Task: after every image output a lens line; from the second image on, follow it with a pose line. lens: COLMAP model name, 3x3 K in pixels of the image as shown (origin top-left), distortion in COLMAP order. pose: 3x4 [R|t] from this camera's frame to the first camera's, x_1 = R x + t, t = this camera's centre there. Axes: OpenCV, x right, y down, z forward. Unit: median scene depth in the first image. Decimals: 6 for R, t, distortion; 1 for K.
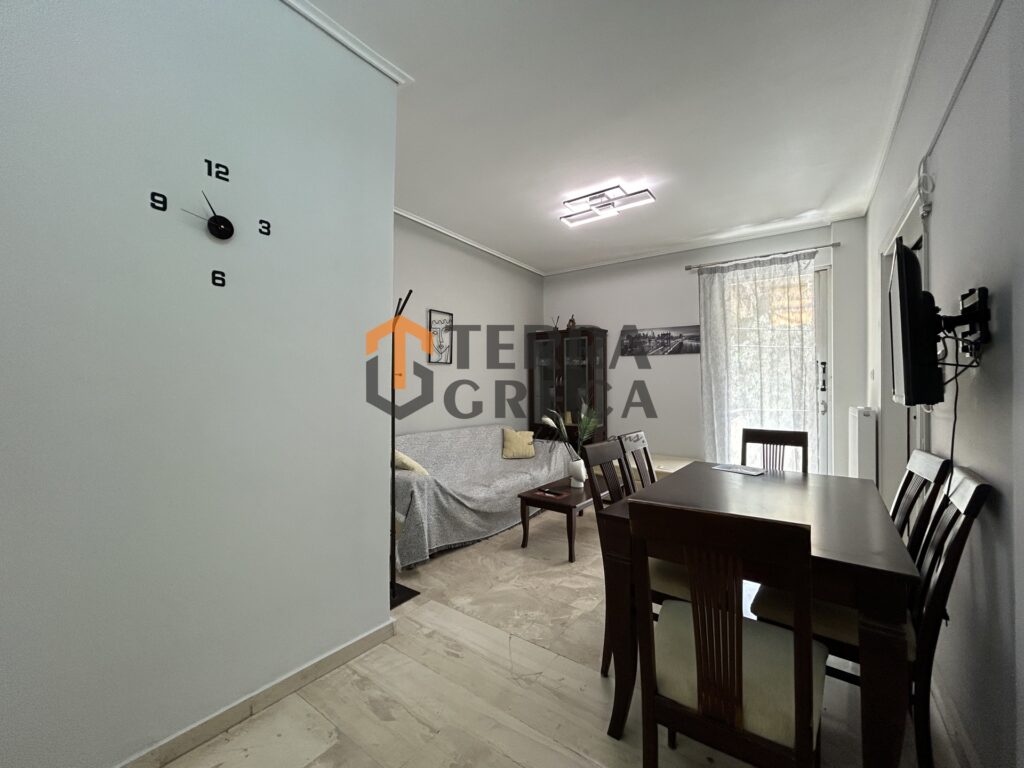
lens RADIAL K [[410.5, 0, 509.3], [0, 410.5, 383.2], [0, 0, 1]] dist [-0.002330, 0.000442]
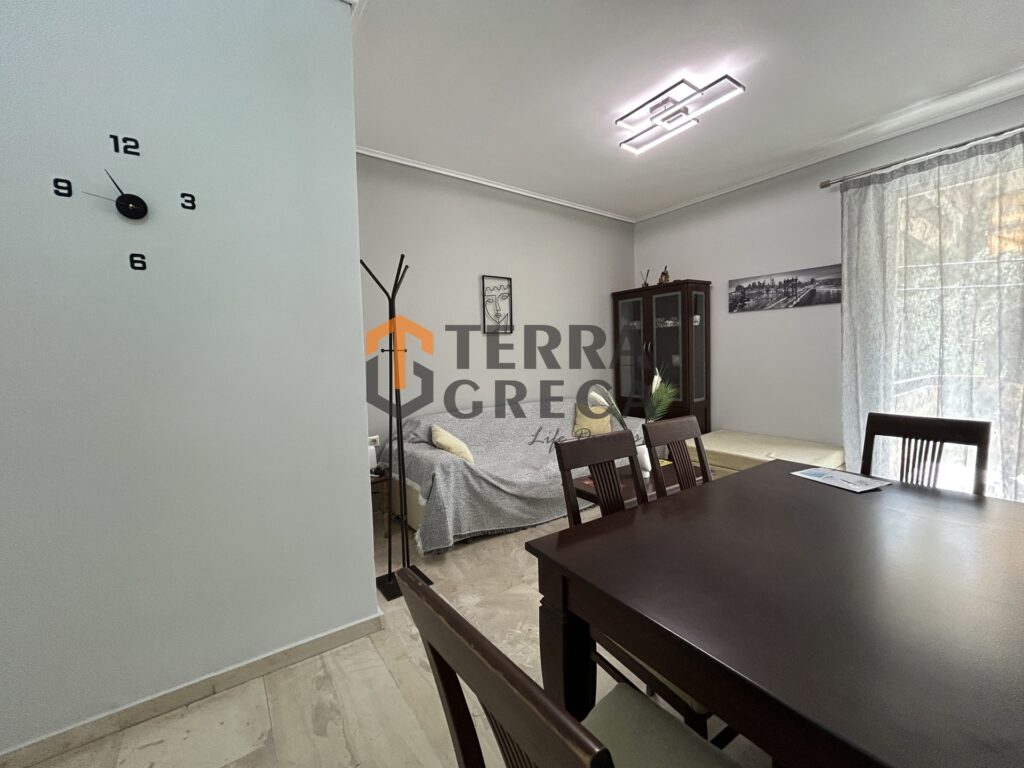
lens RADIAL K [[408.5, 0, 511.3], [0, 408.5, 382.4], [0, 0, 1]] dist [-0.000786, 0.000025]
pose [[0.946954, -0.008045, -0.321267, 0.225680], [0.033359, 0.996747, 0.073370, -0.007641], [0.319632, -0.080195, 0.944142, 0.187339]]
